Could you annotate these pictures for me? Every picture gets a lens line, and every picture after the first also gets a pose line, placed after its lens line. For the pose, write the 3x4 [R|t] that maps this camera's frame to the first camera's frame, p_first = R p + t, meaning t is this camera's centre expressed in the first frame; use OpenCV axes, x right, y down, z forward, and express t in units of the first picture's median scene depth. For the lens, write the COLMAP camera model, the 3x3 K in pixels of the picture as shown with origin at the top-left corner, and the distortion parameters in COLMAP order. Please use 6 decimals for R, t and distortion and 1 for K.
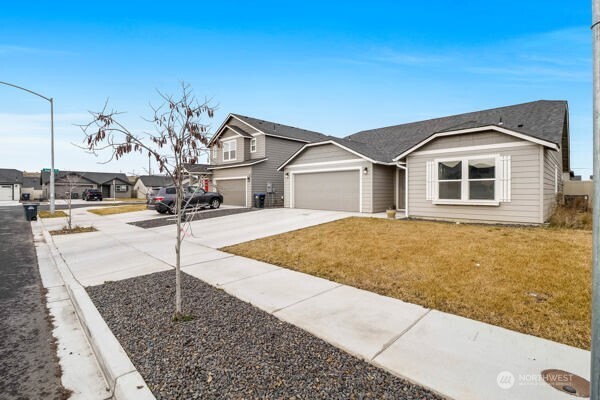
lens RADIAL K [[280.9, 0, 299.0], [0, 280.9, 195.8], [0, 0, 1]] dist [-0.014681, -0.000575]
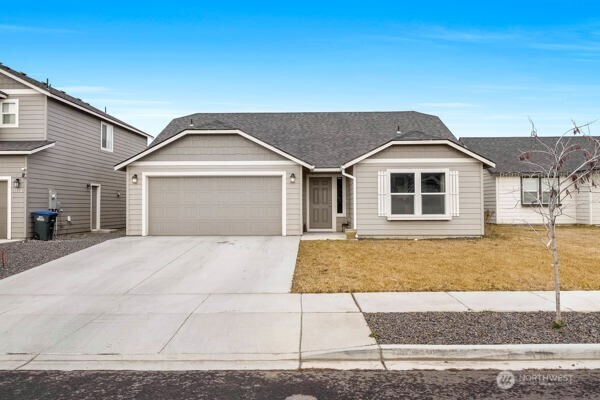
lens RADIAL K [[476.1, 0, 300.0], [0, 476.1, 200.0], [0, 0, 1]] dist [-0.001055, -0.002087]
pose [[0.723265, 0.005501, 0.690549, -0.733711], [0.014771, 0.999616, -0.023434, -0.003256], [-0.690413, 0.027149, 0.722906, 0.110226]]
